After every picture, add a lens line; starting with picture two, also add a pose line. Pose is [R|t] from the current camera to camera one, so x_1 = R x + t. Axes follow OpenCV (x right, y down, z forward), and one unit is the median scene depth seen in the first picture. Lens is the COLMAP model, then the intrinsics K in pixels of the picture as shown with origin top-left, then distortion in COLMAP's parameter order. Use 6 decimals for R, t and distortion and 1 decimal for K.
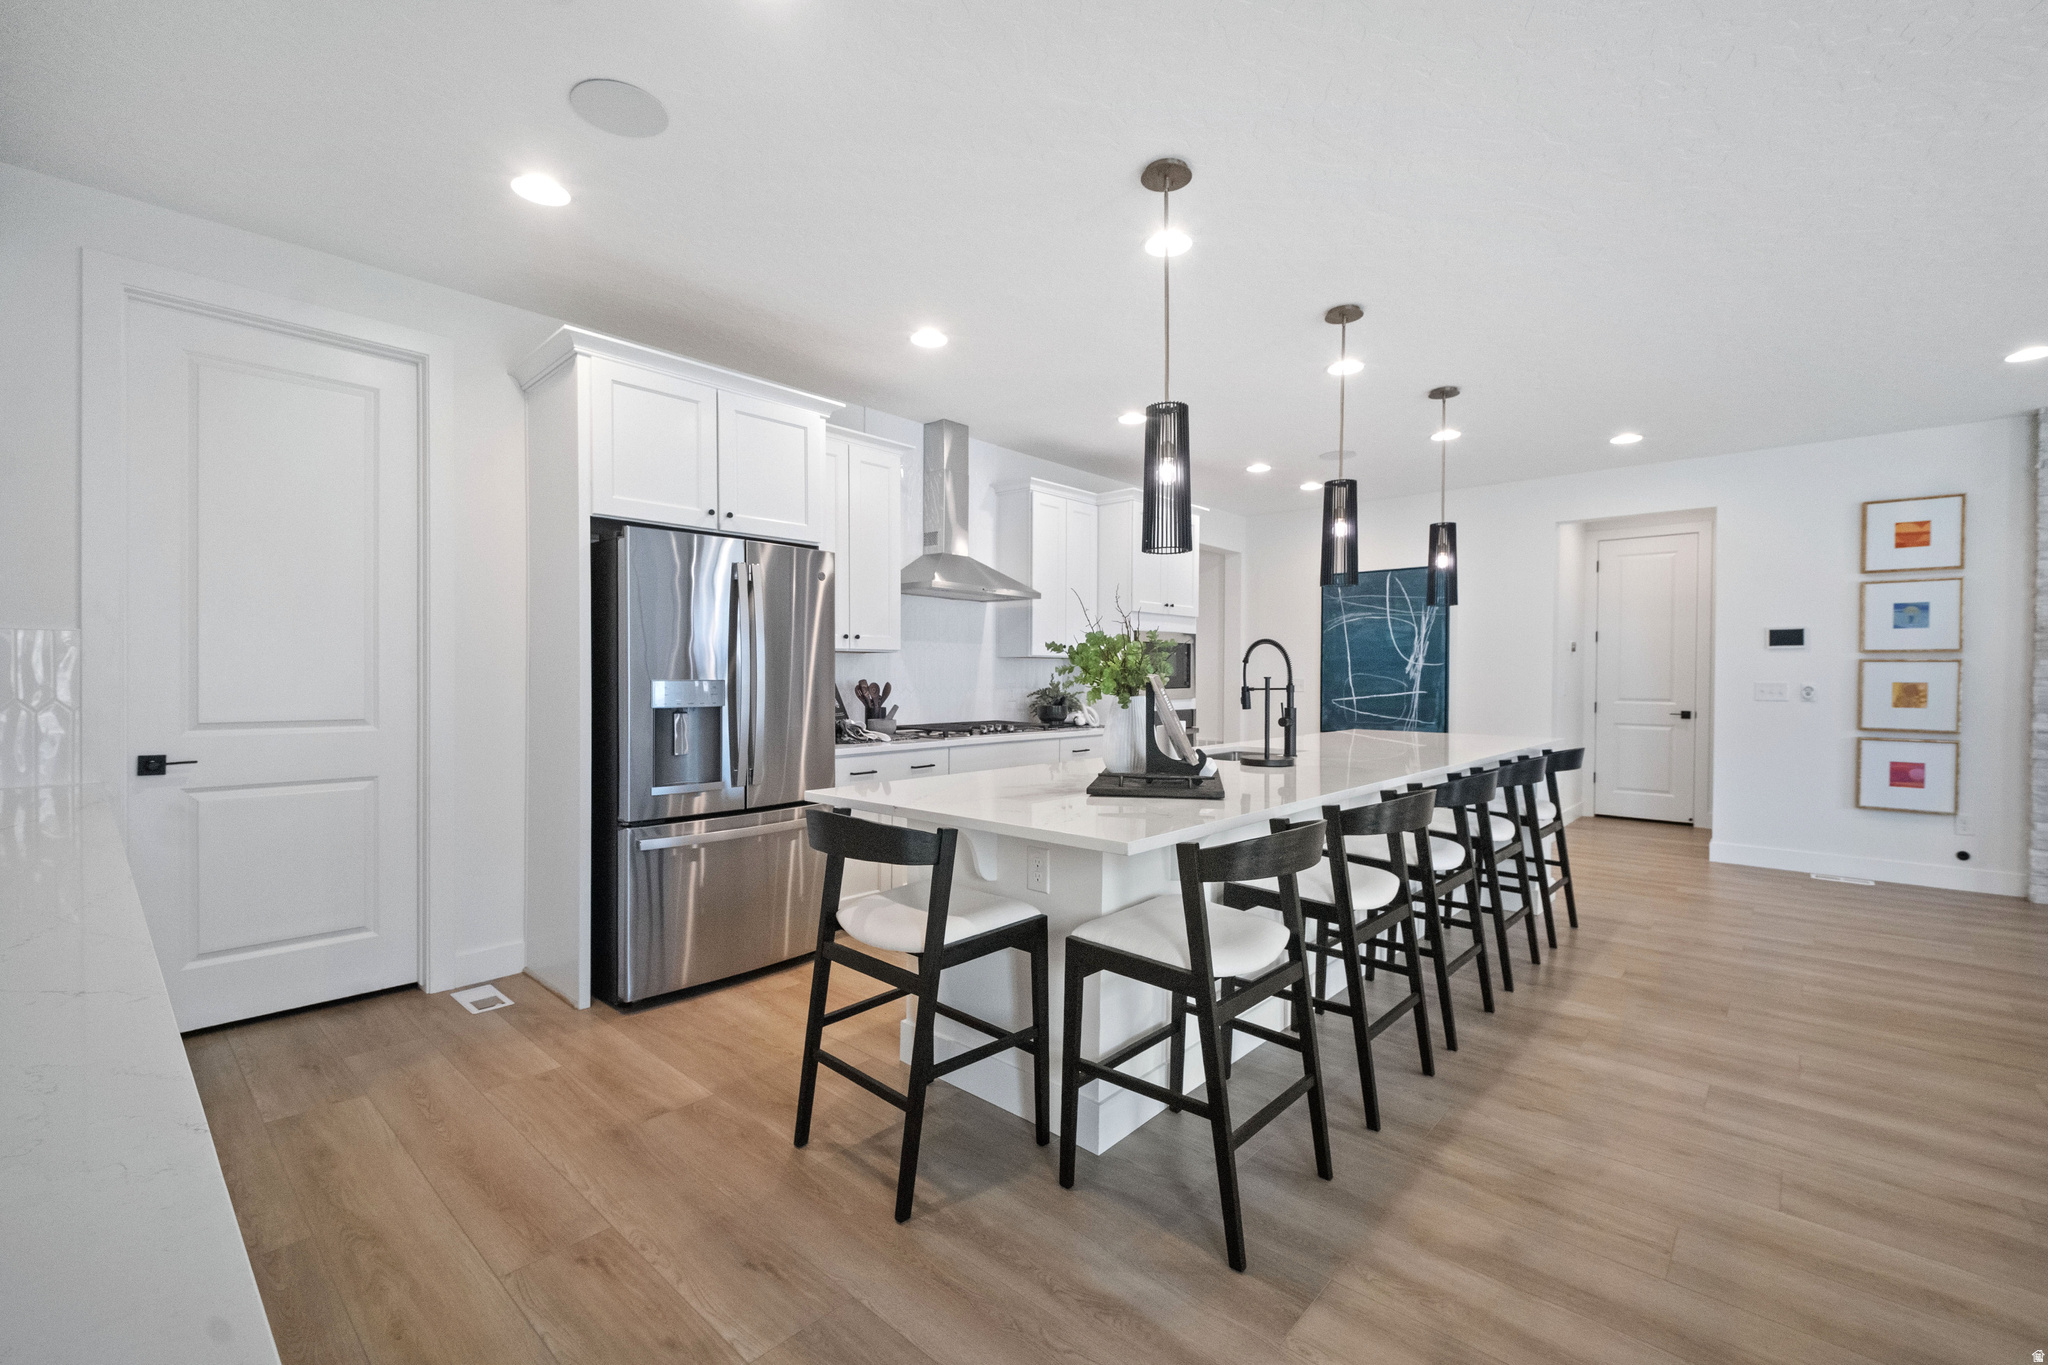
lens RADIAL K [[858.0, 0, 1035.2], [0, 858.0, 684.5], [0, 0, 1]] dist [0.008474, -0.005726]
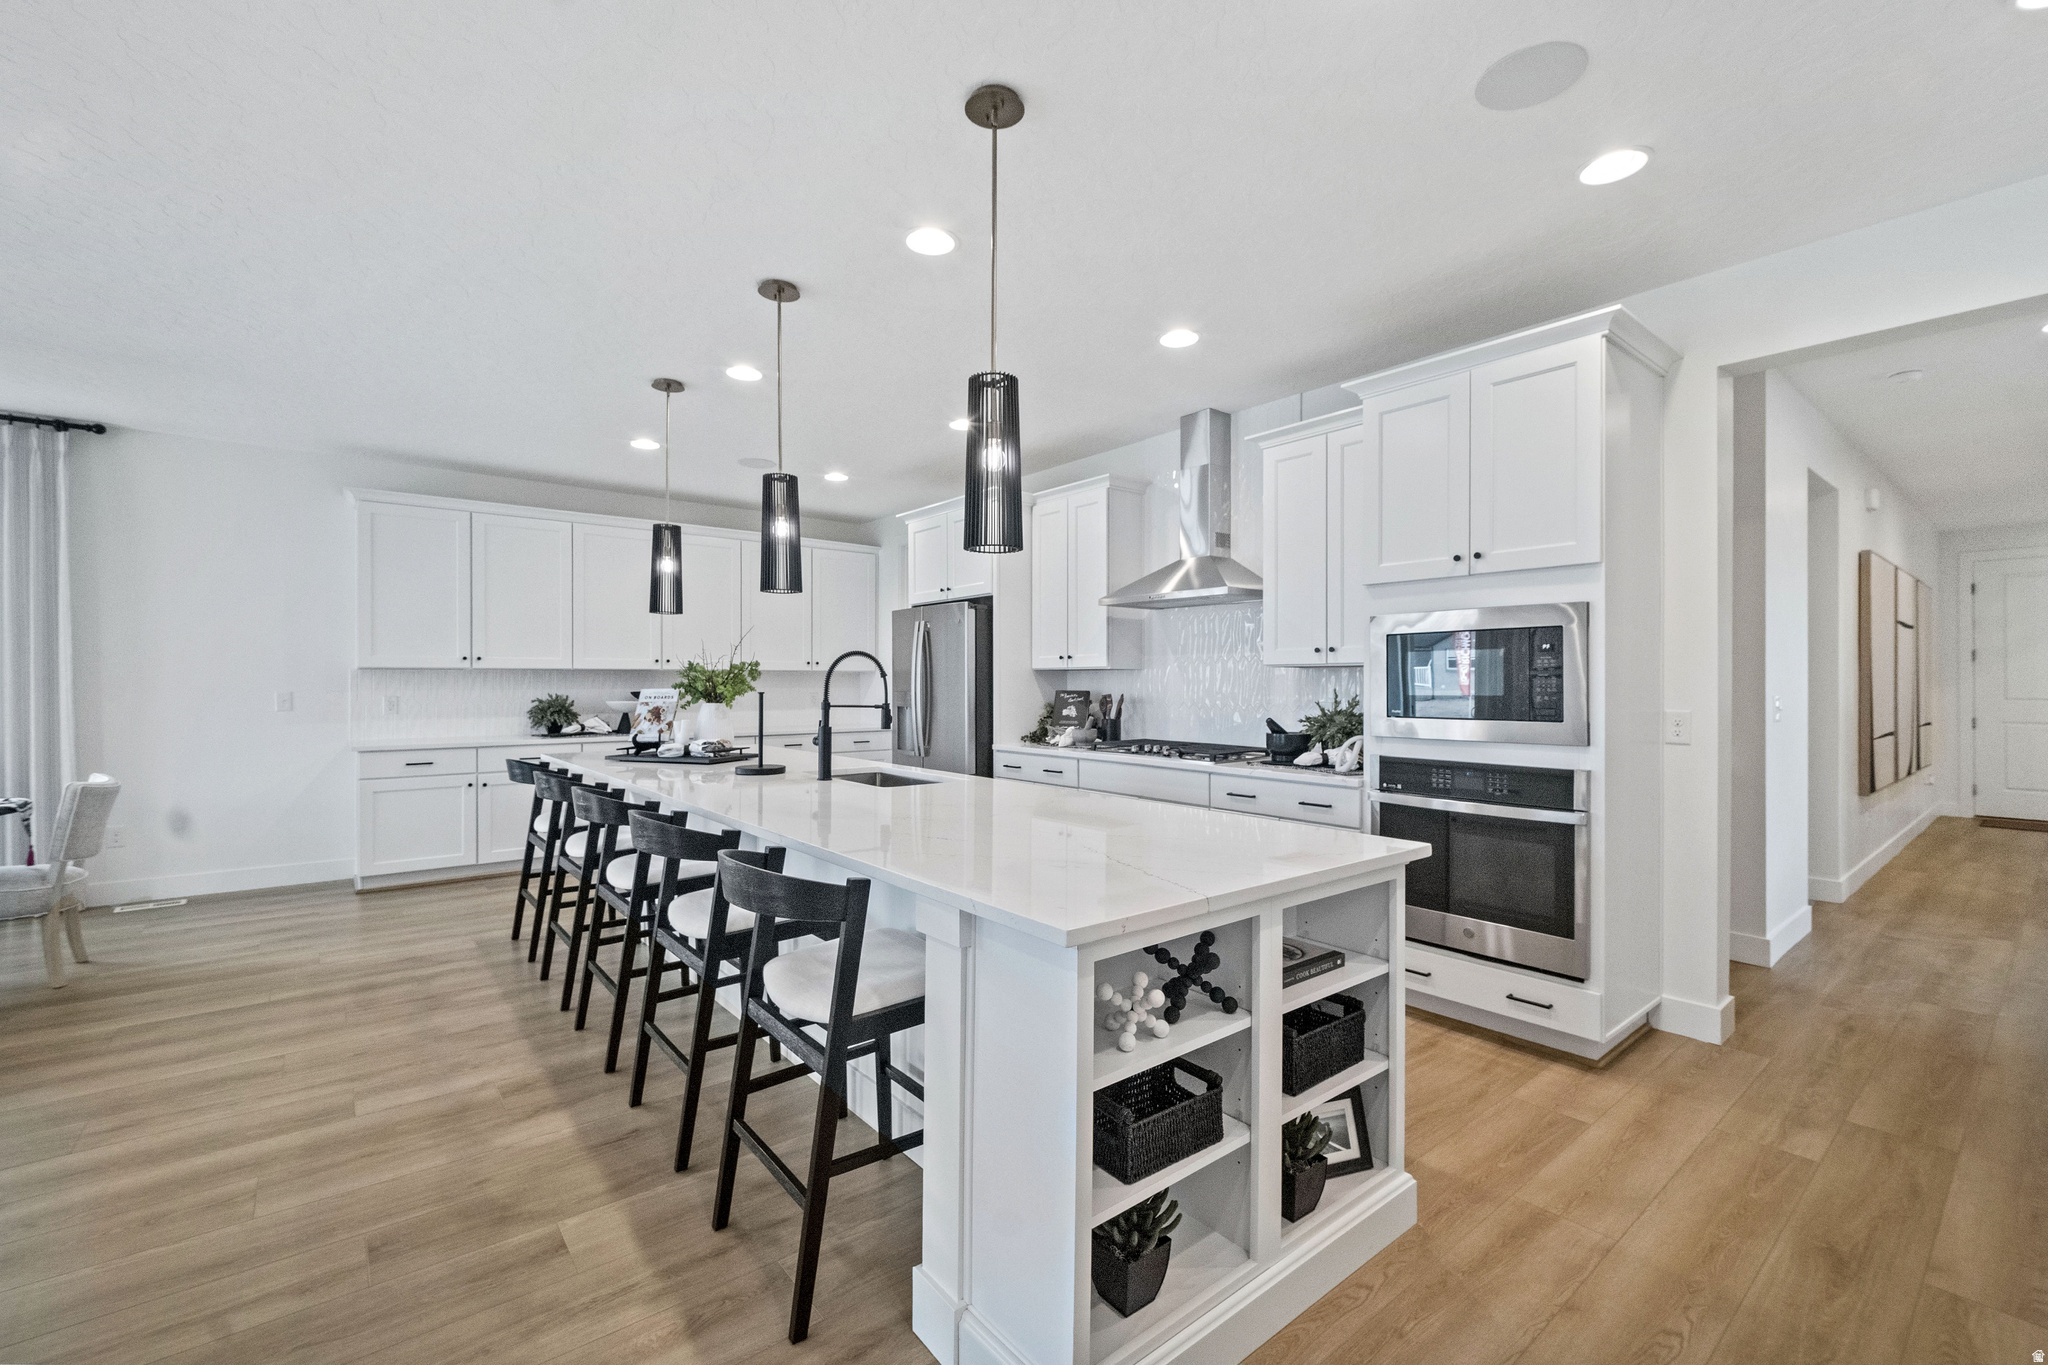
lens RADIAL K [[858.0, 0, 1026.3], [0, 858.0, 686.4], [0, 0, 1]] dist [0.008474, -0.005726]
pose [[-0.151519, 0.000755, -0.988454, 1.231284], [-0.015062, 0.999882, 0.003072, -0.021629], [0.988340, 0.015353, -0.151489, 1.426761]]
